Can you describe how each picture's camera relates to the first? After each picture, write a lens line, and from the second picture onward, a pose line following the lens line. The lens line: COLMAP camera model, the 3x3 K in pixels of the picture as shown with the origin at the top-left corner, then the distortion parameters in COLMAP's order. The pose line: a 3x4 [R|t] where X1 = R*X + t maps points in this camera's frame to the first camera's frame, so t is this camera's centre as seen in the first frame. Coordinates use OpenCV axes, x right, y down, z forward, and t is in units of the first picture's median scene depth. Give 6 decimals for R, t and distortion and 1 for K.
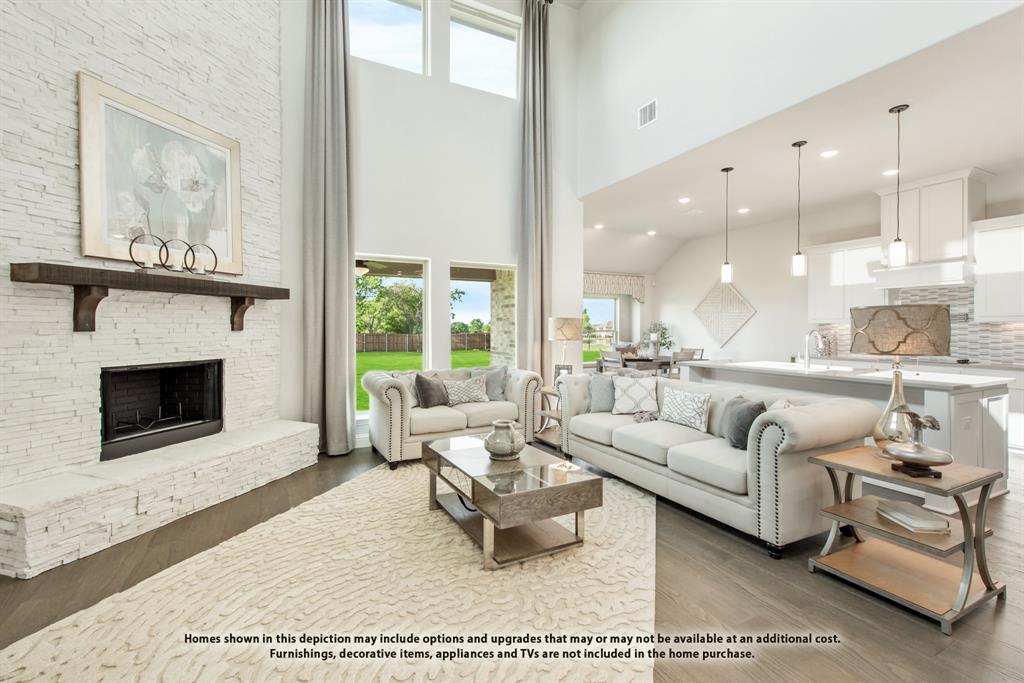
lens RADIAL K [[445.0, 0, 496.3], [0, 445.0, 329.5], [0, 0, 1]] dist [0.004820, -0.000432]
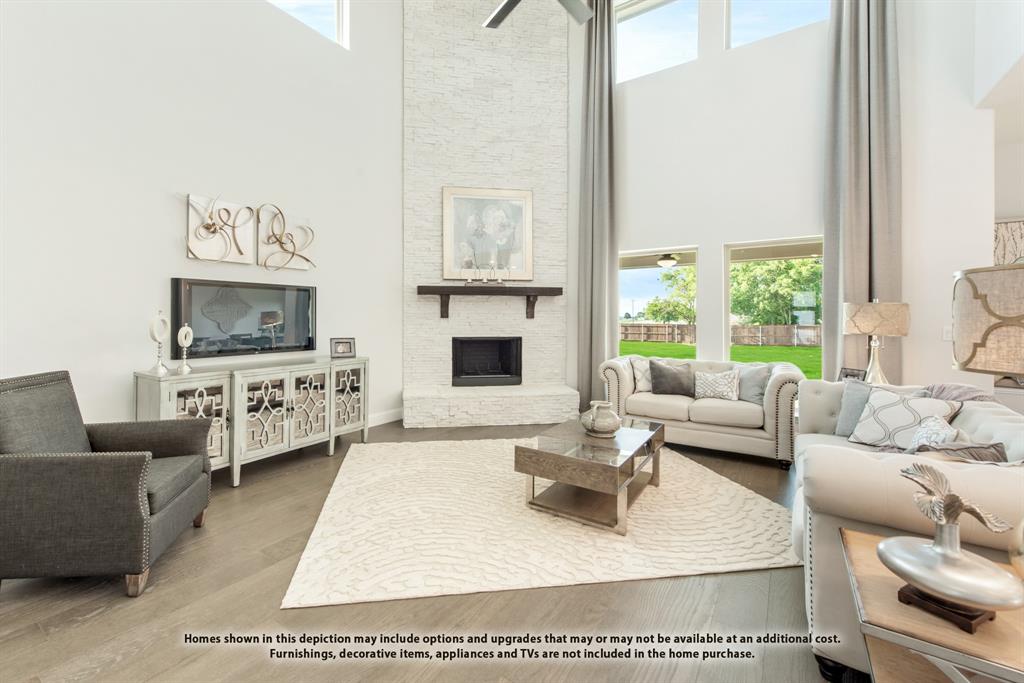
lens RADIAL K [[424.4, 0, 470.4], [0, 424.4, 315.2], [0, 0, 1]] dist [0.011017, -0.000490]
pose [[0.473164, -0.001113, -0.880974, 0.575201], [-0.007463, 0.999958, -0.005271, 0.001527], [0.880943, 0.009069, 0.473136, 0.163455]]
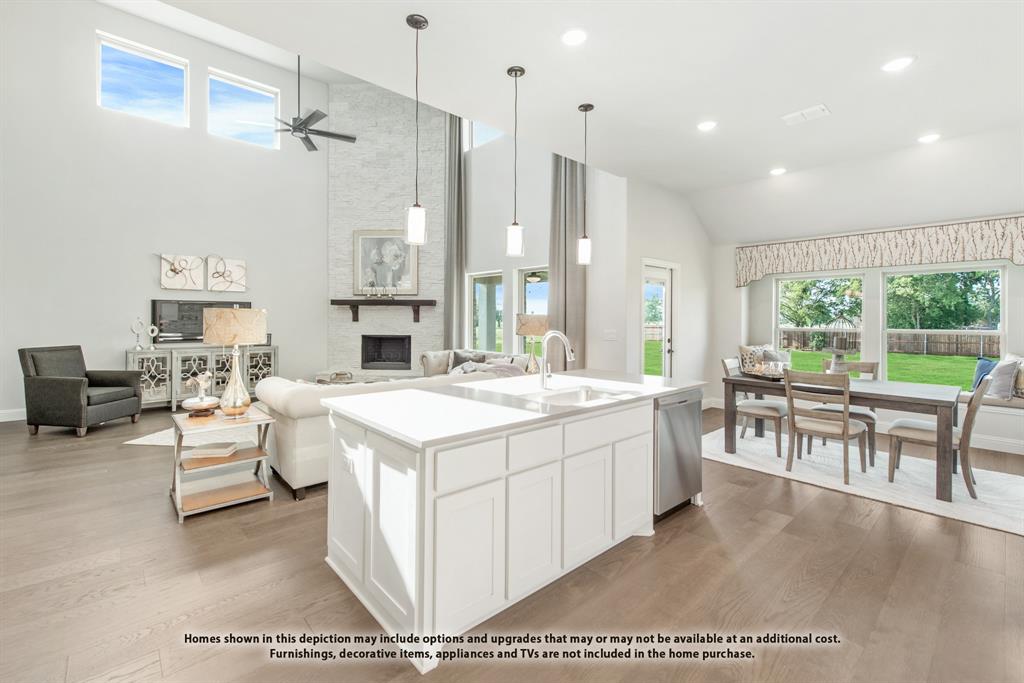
lens RADIAL K [[424.4, 0, 505.2], [0, 424.4, 319.6], [0, 0, 1]] dist [0.011017, -0.000490]
pose [[0.276598, 0.003281, -0.960980, 1.438587], [-0.010104, 0.999949, 0.000505, -0.013163], [0.960932, 0.009570, 0.276617, 0.870301]]
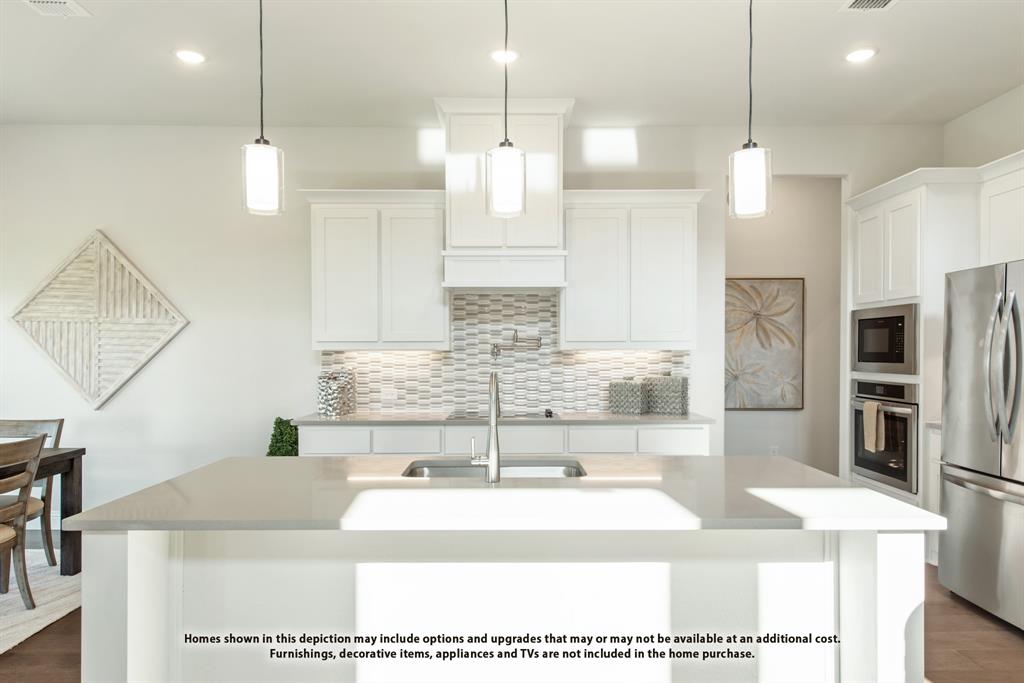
lens RADIAL K [[647.5, 0, 511.0], [0, 647.5, 361.5], [0, 0, 1]] dist [0.016347, 0.000282]
pose [[0.421710, -0.014549, 0.906614, 0.257967], [0.005617, 0.999894, 0.013433, -0.016548], [-0.906713, -0.000573, 0.421747, 0.839731]]
